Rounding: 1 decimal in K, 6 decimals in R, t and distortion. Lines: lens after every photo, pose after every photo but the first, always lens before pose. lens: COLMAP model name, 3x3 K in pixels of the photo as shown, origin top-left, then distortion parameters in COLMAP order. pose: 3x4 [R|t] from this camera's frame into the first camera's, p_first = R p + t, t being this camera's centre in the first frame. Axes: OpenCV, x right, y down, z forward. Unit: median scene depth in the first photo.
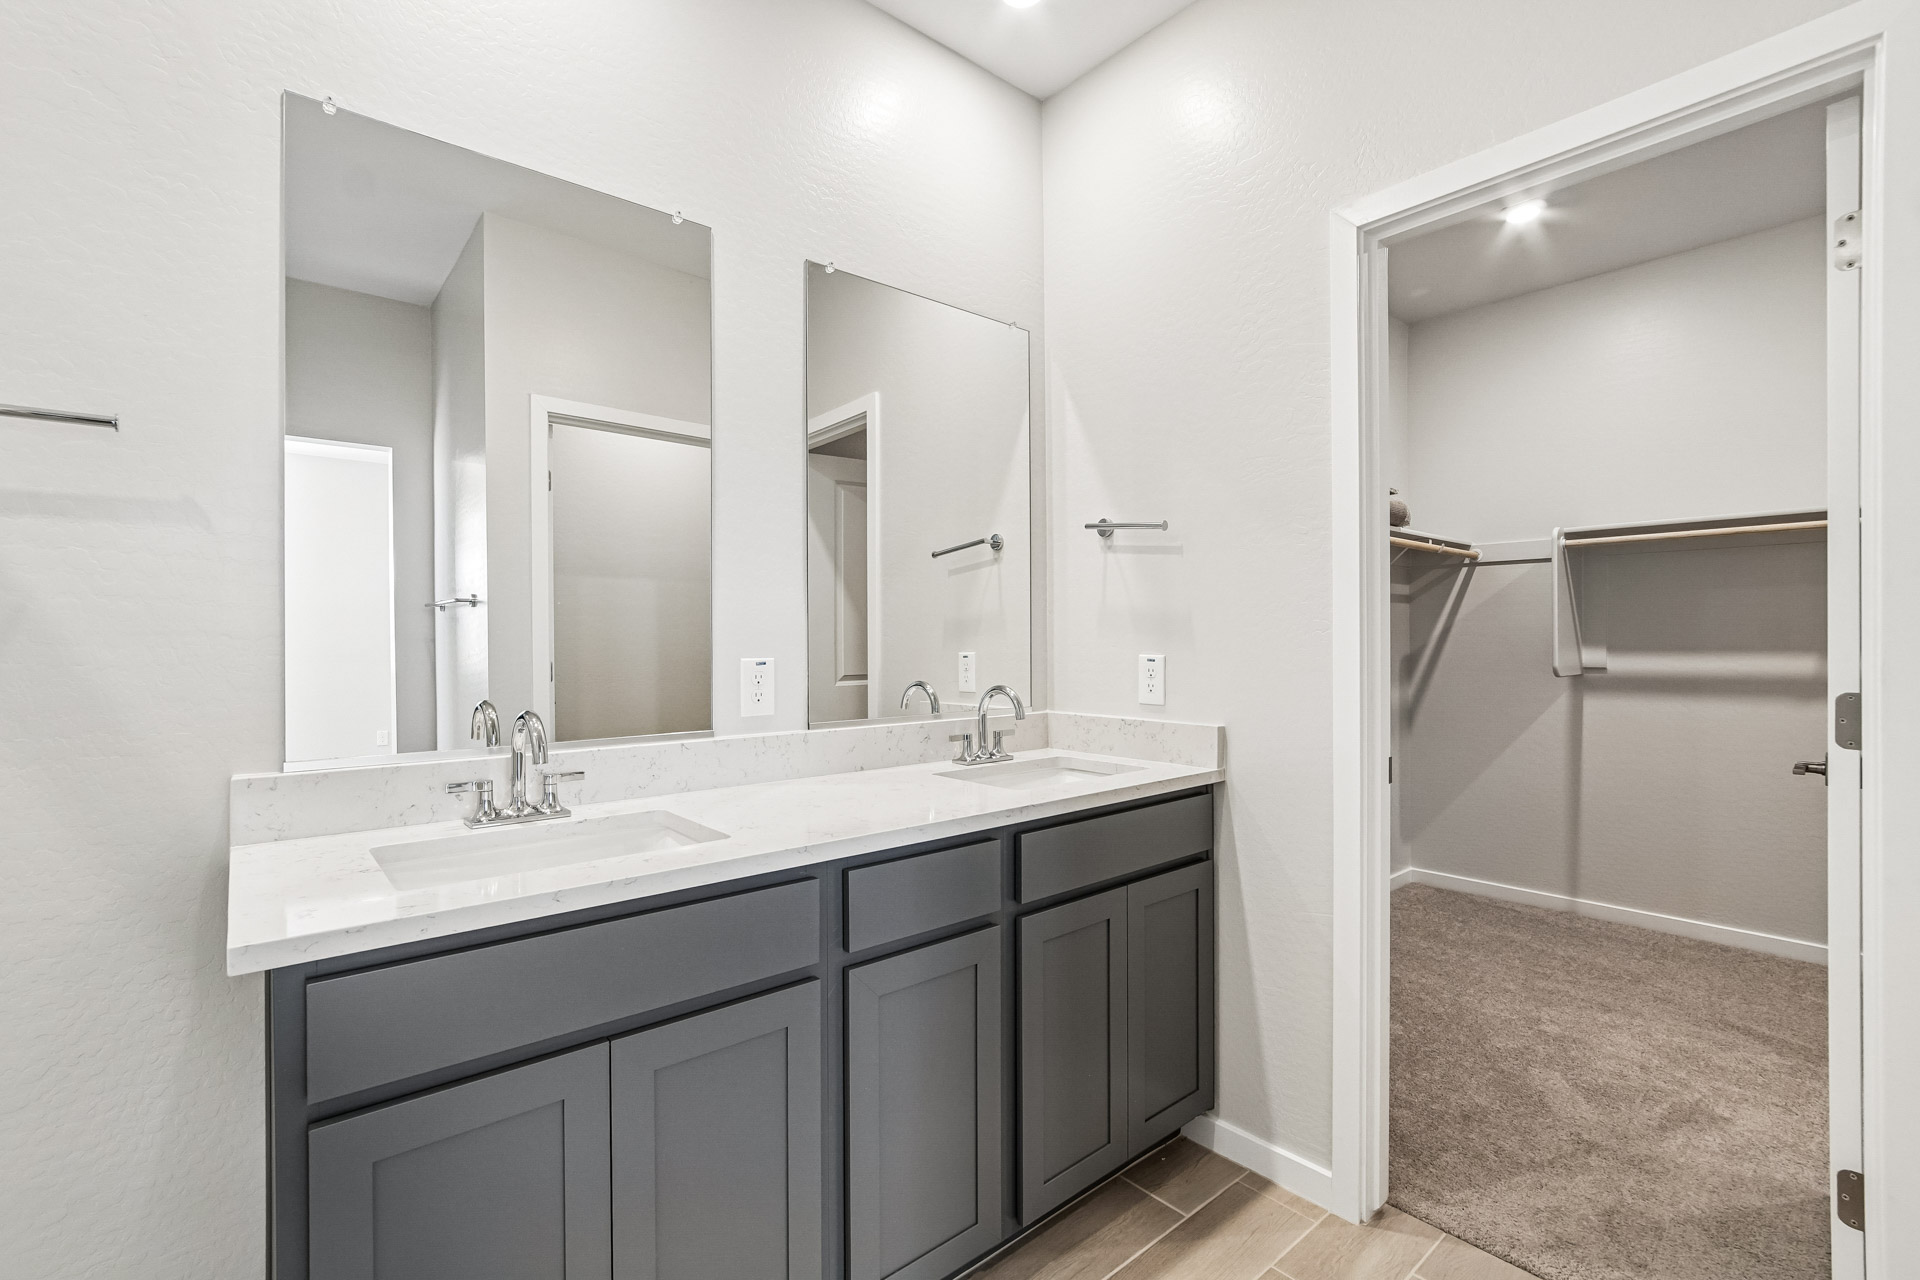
lens RADIAL K [[854.2, 0, 951.4], [0, 854.2, 640.8], [0, 0, 1]] dist [0.000386, 0.000518]
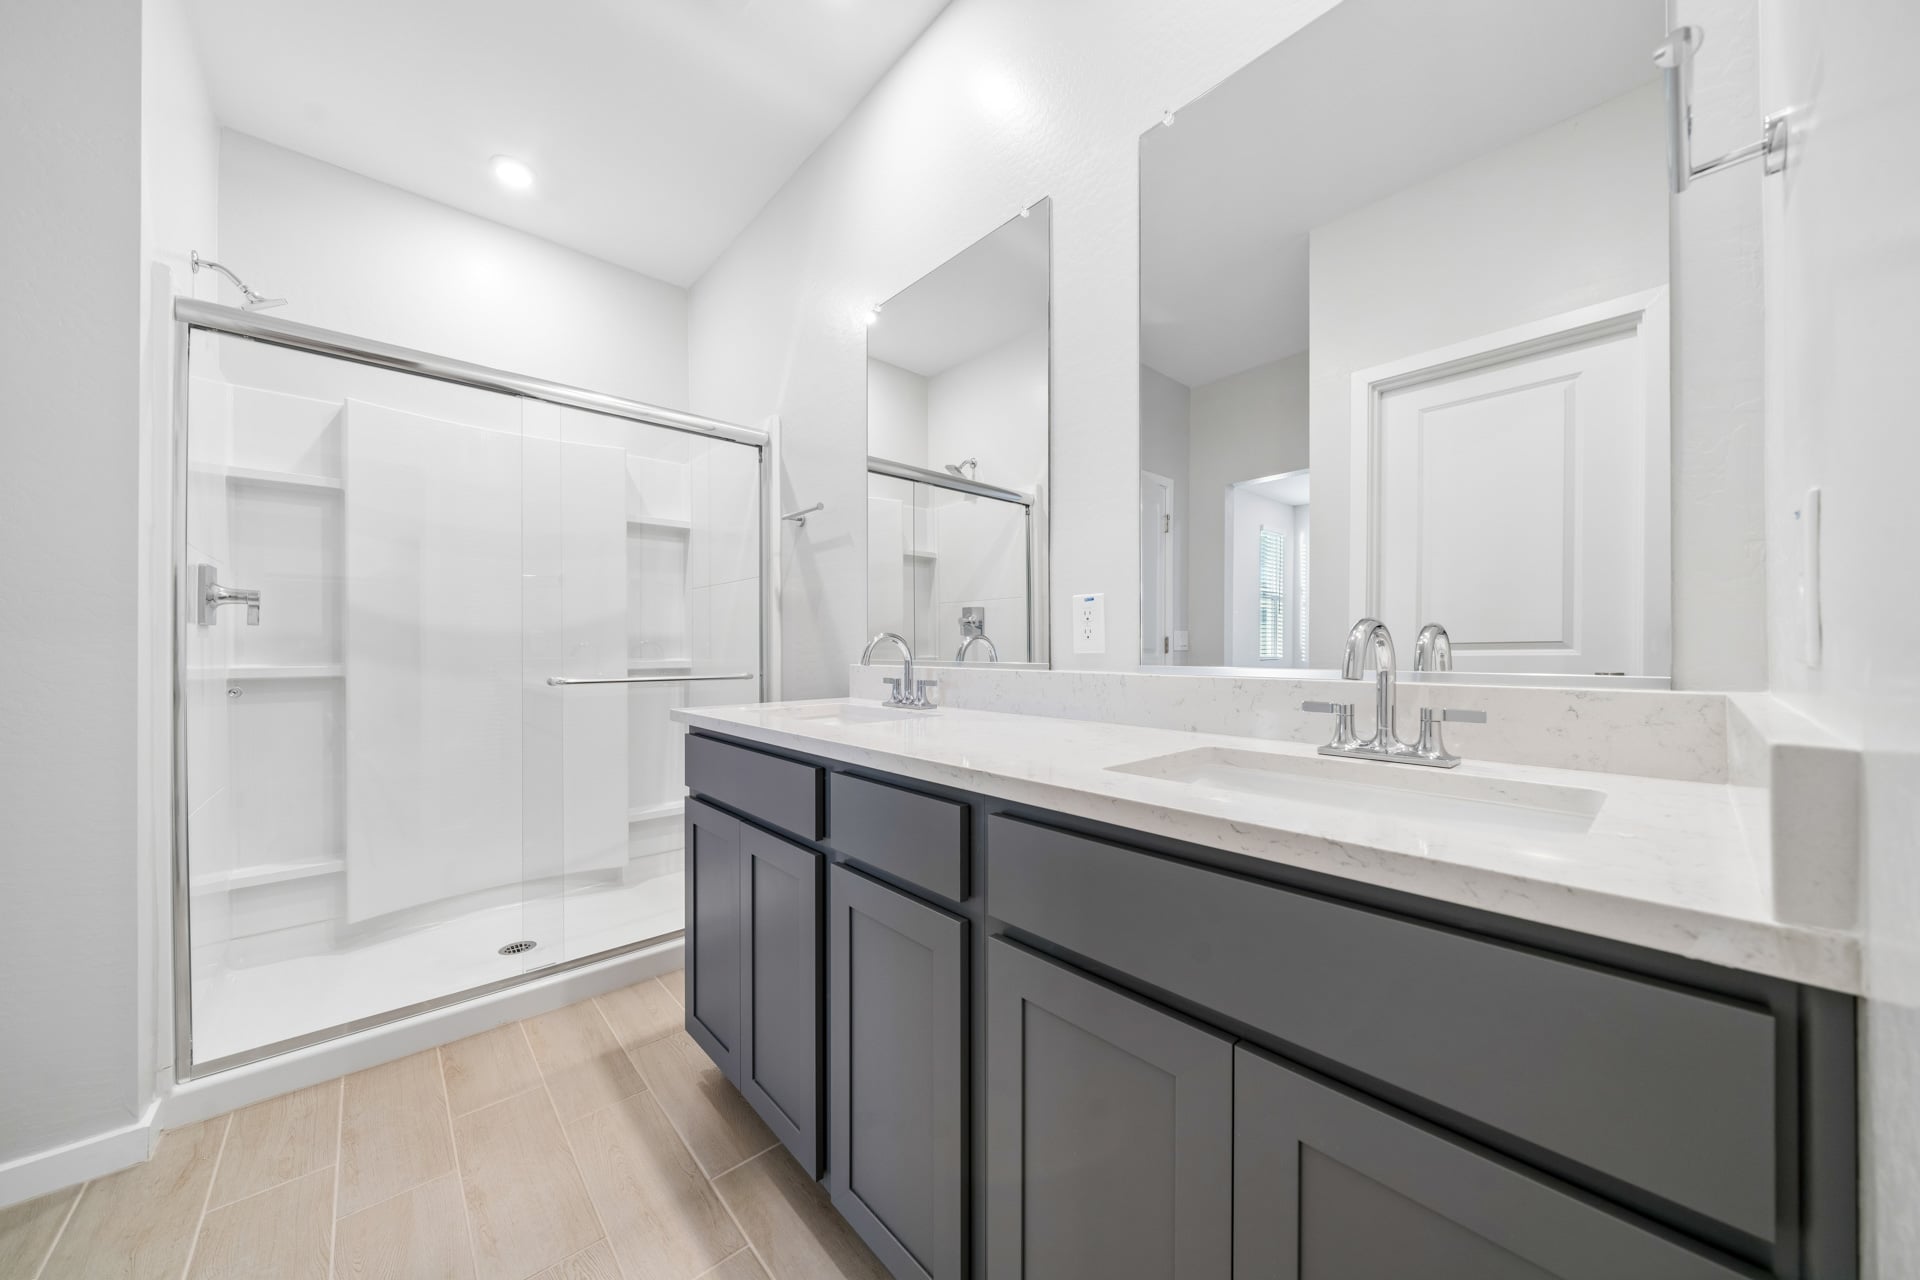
lens RADIAL K [[654.0, 0, 954.8], [0, 654.0, 645.9], [0, 0, 1]] dist [-0.001584, 0.000192]
pose [[0.045131, 0.002296, -0.998978, 0.514335], [-0.003360, 0.999992, 0.002146, 0.078467], [0.998975, 0.003260, 0.045138, 0.812304]]
